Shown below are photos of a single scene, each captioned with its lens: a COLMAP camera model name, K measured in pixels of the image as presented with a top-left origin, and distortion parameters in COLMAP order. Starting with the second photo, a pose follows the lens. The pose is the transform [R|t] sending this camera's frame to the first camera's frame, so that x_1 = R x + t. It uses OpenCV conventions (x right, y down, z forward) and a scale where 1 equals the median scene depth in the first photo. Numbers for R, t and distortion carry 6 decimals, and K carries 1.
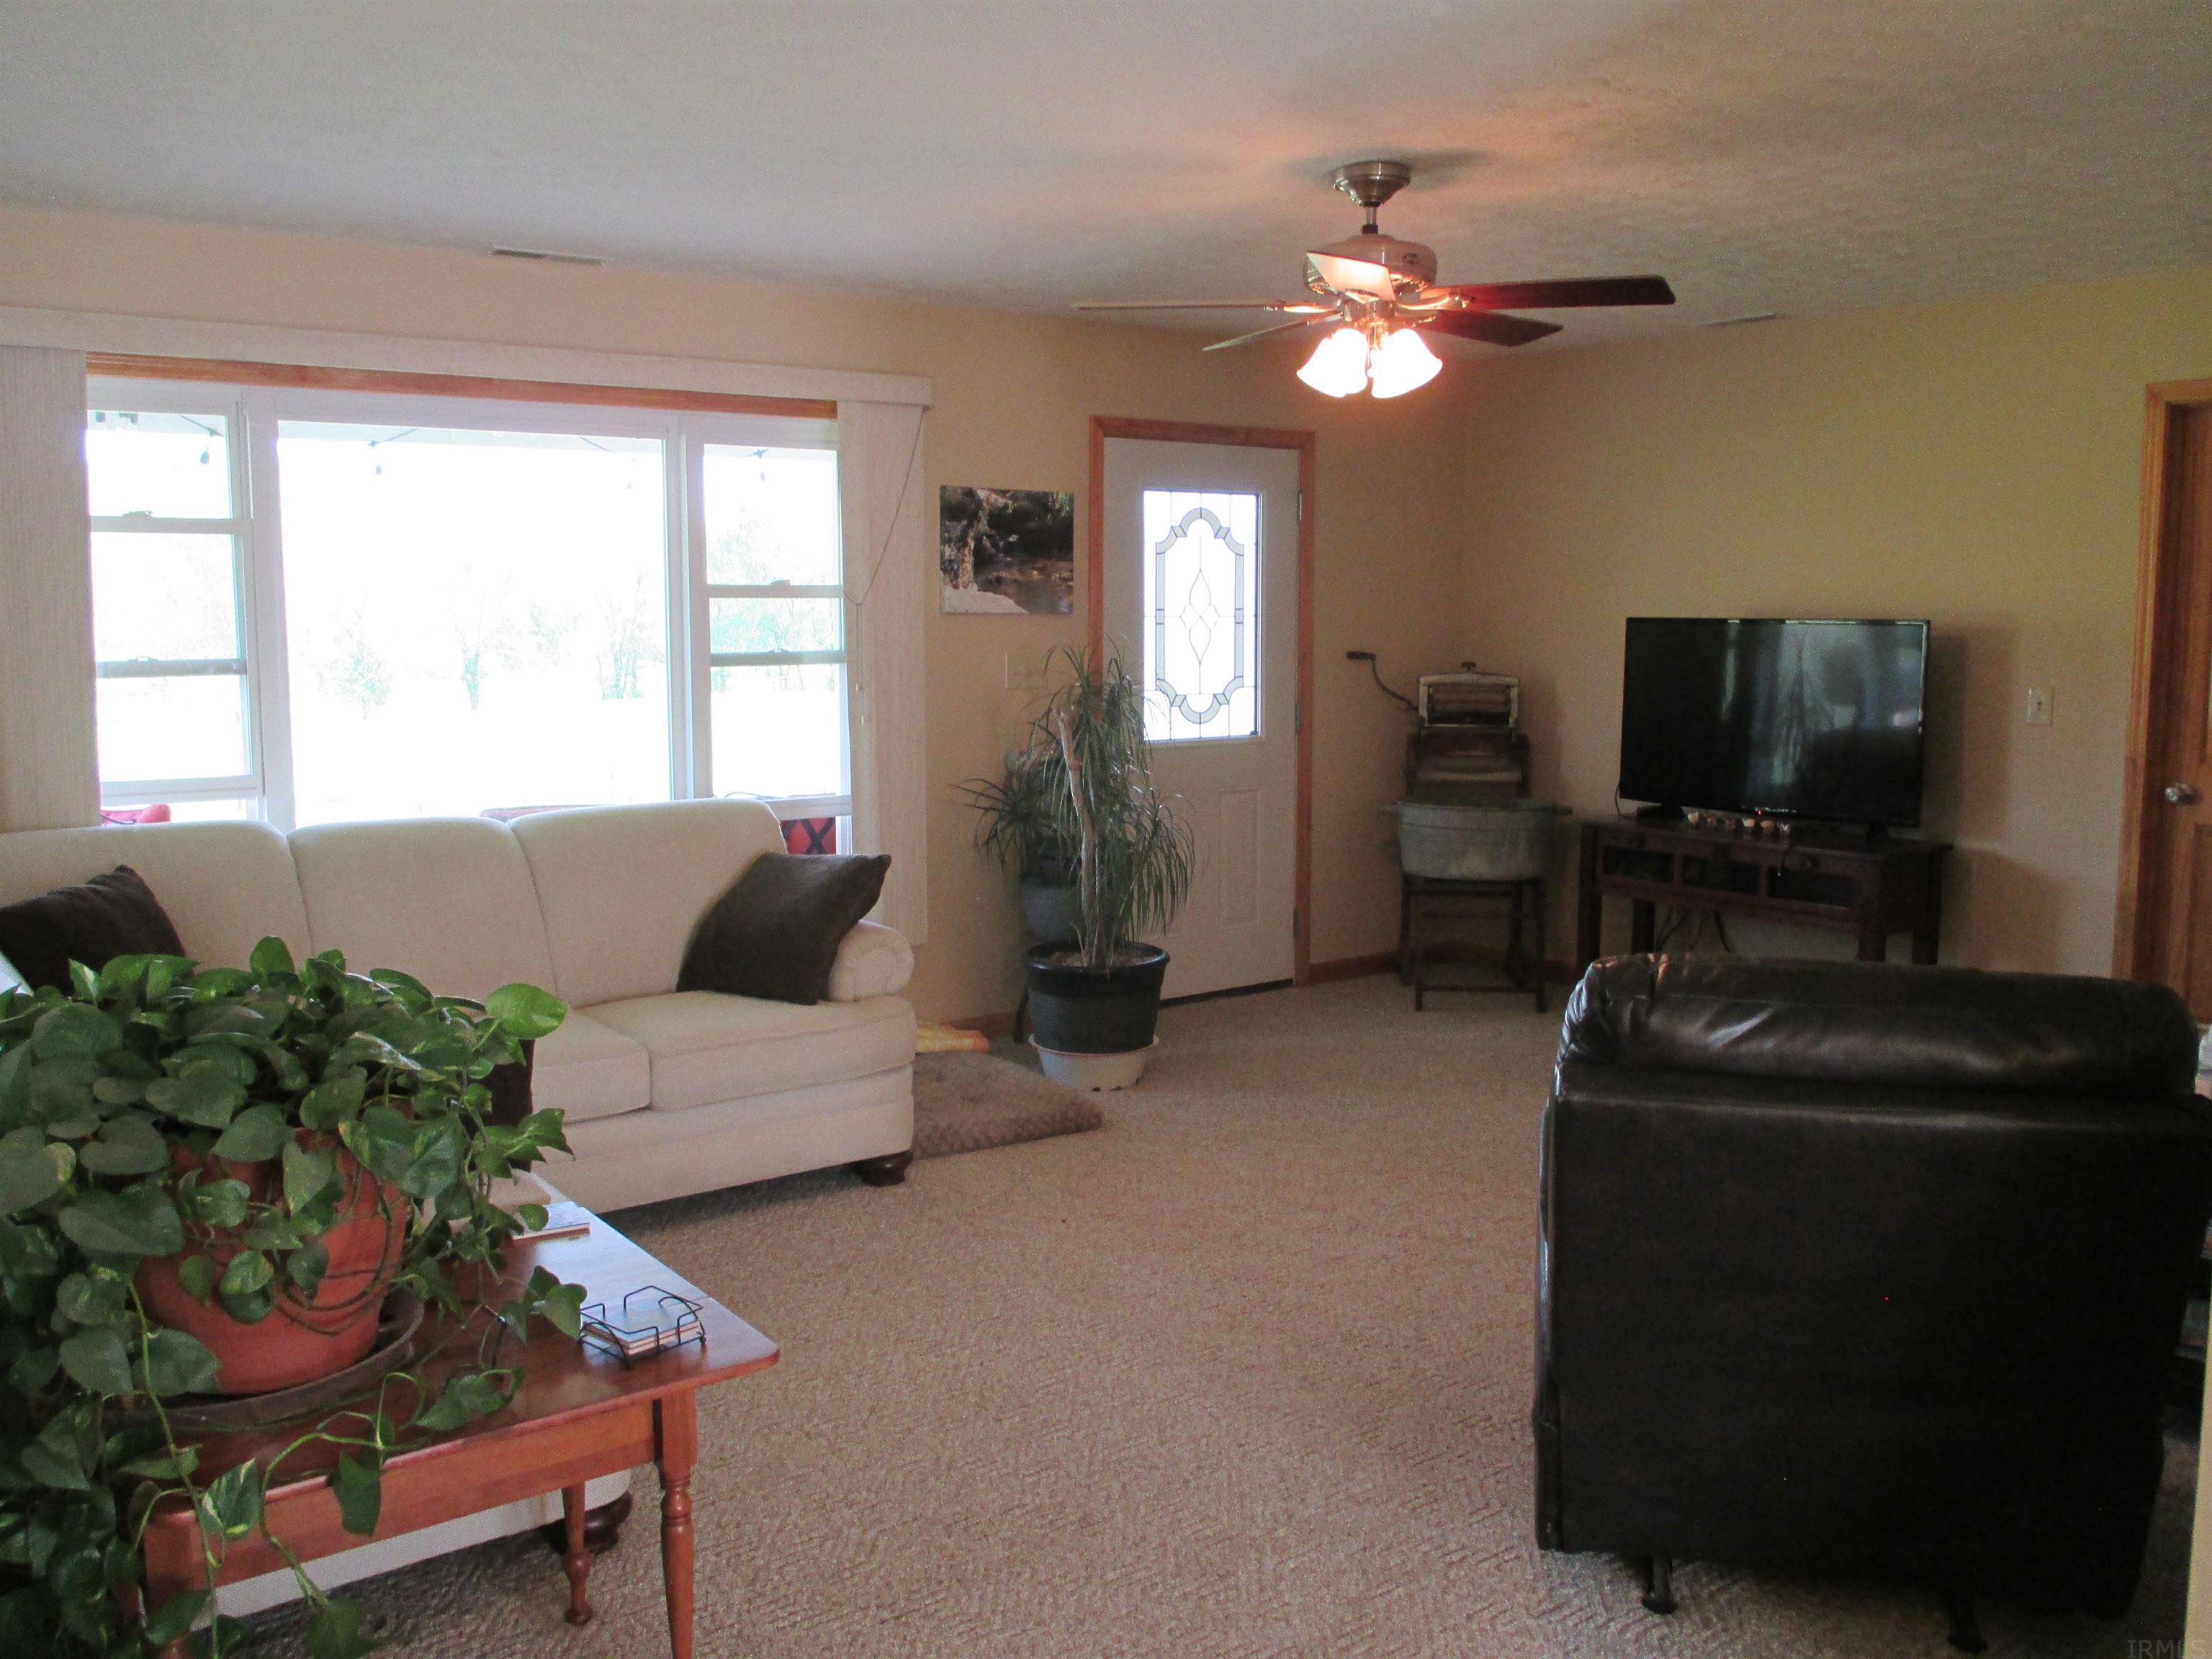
lens RADIAL K [[1811.8, 0, 1106.0], [0, 1811.8, 831.0], [0, 0, 1]] dist [-0.044100, 0.002846]
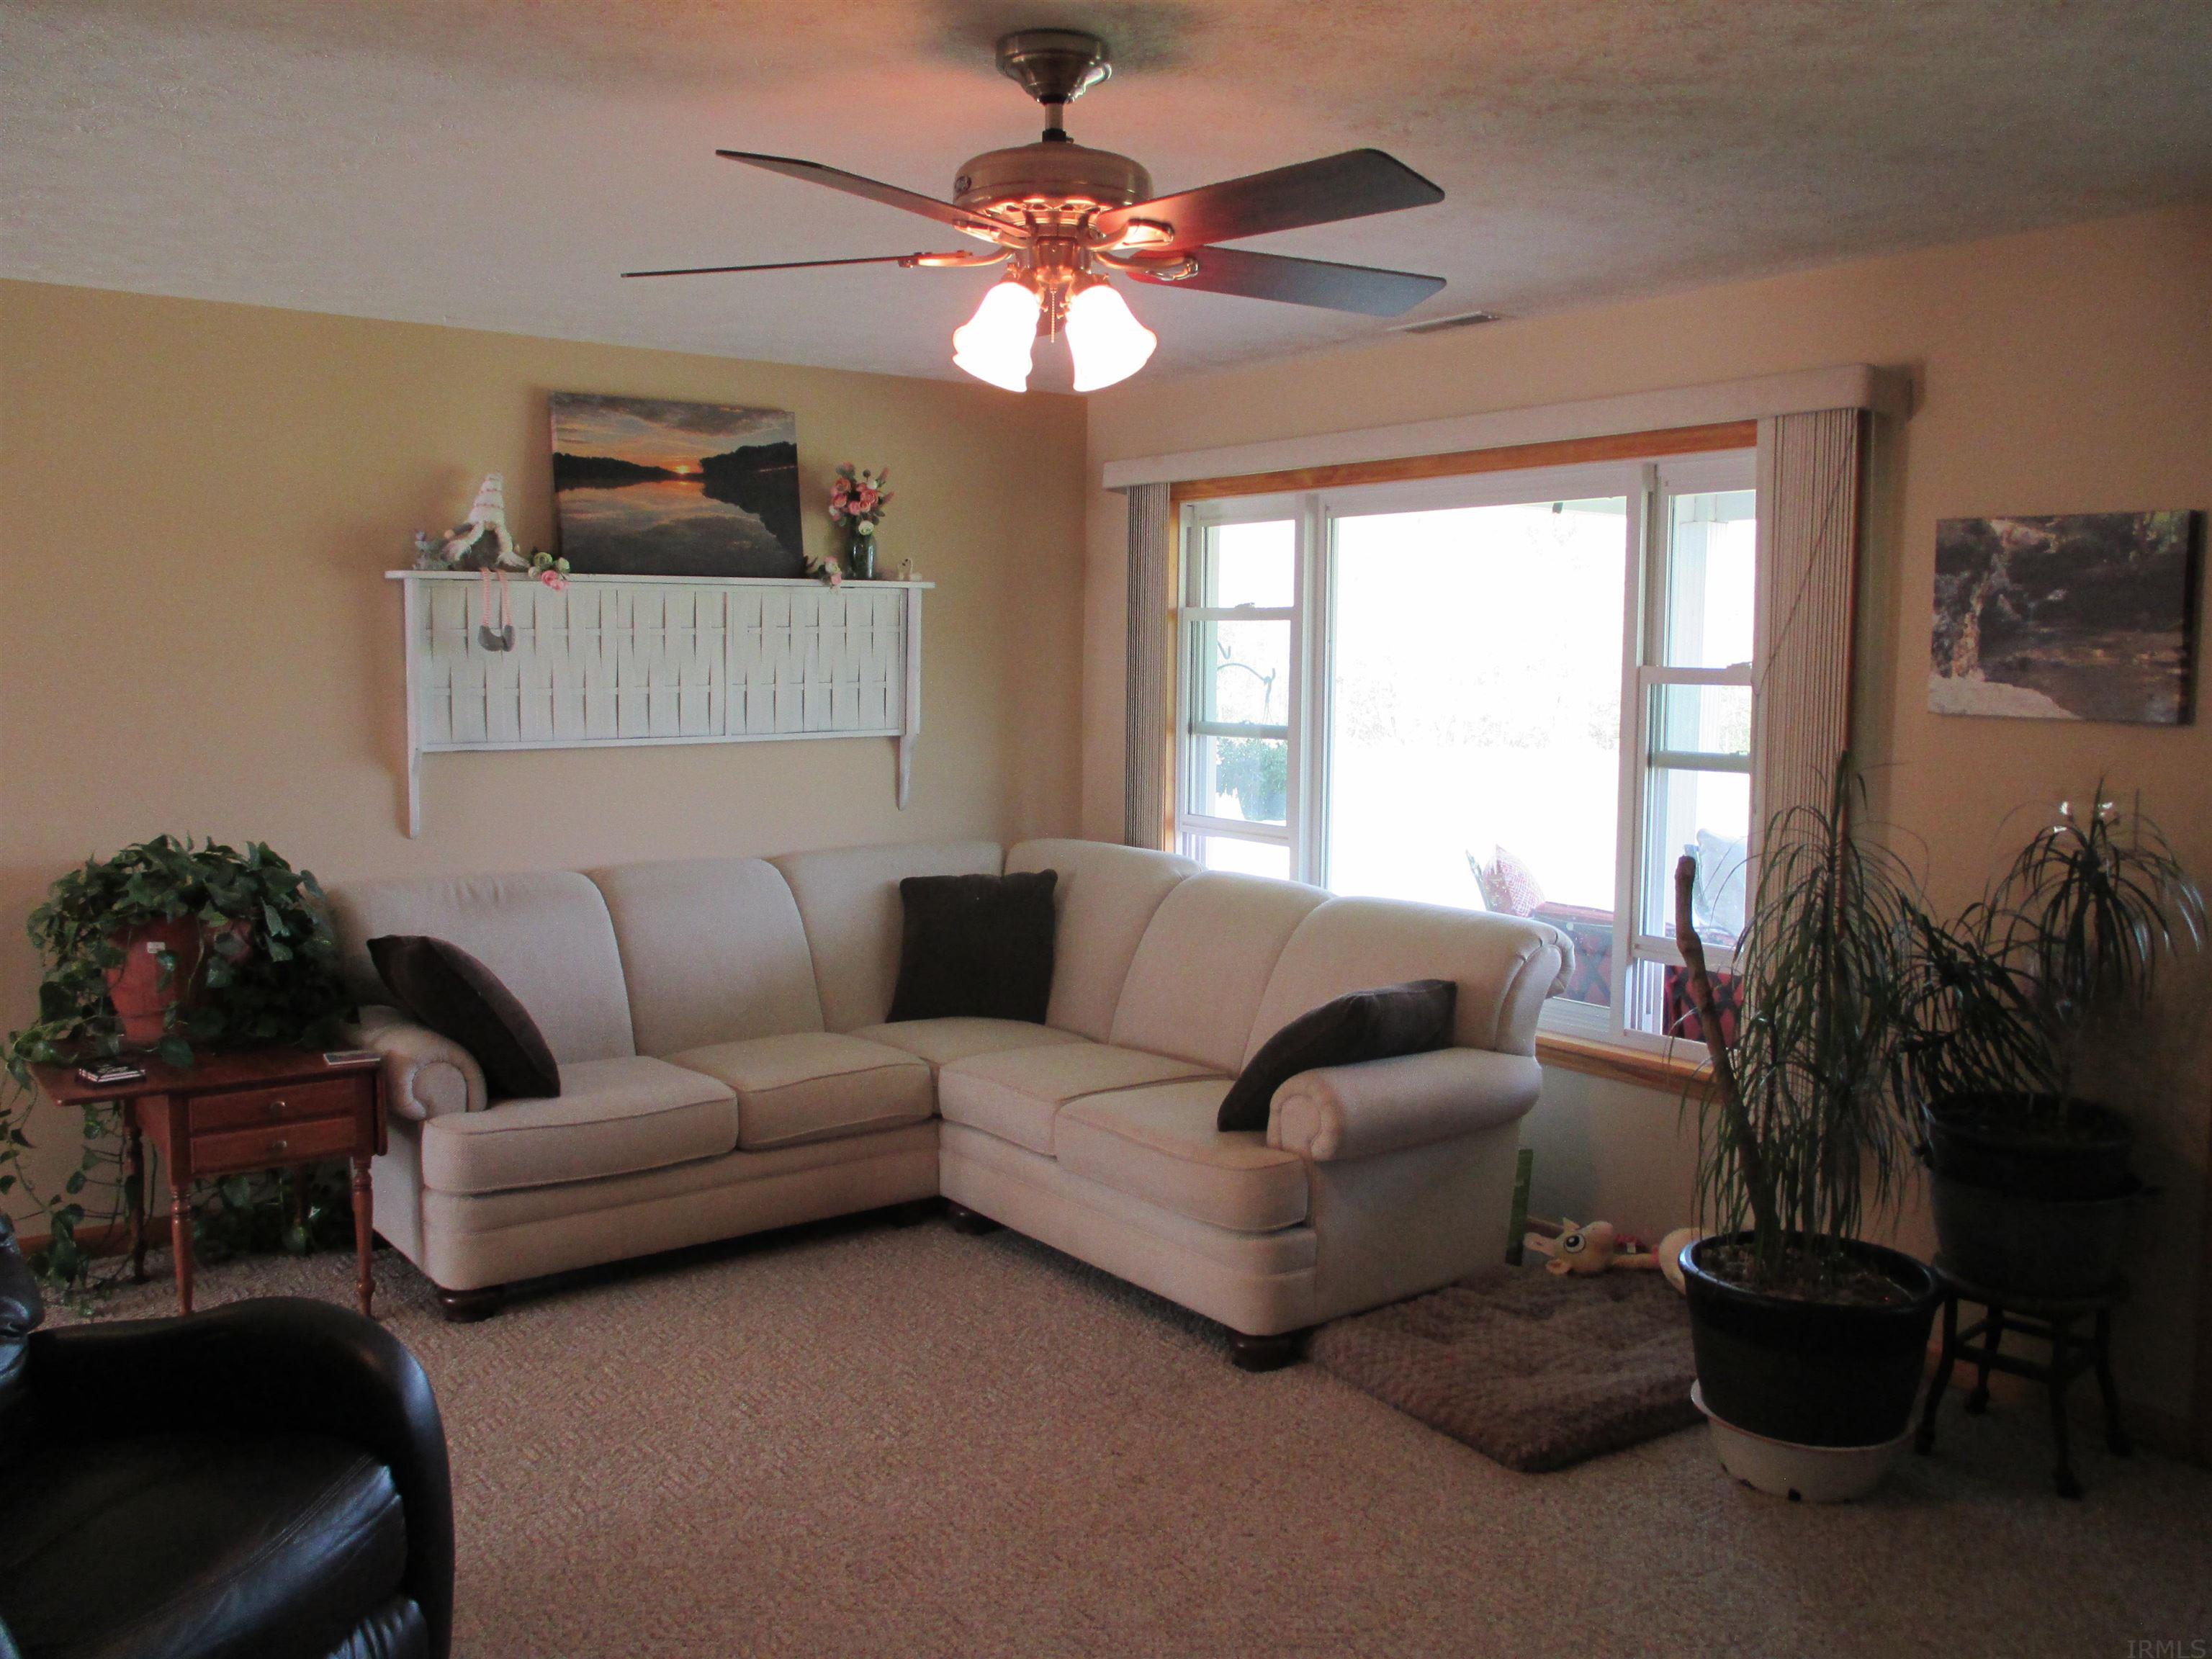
lens RADIAL K [[1811.8, 0, 1105.7], [0, 1811.8, 822.0], [0, 0, 1]] dist [-0.044100, 0.002846]
pose [[0.011321, 0.090771, -0.995807, 0.556050], [-0.139247, 0.986311, 0.088322, -0.097619], [0.990193, 0.137663, 0.023805, 0.695606]]
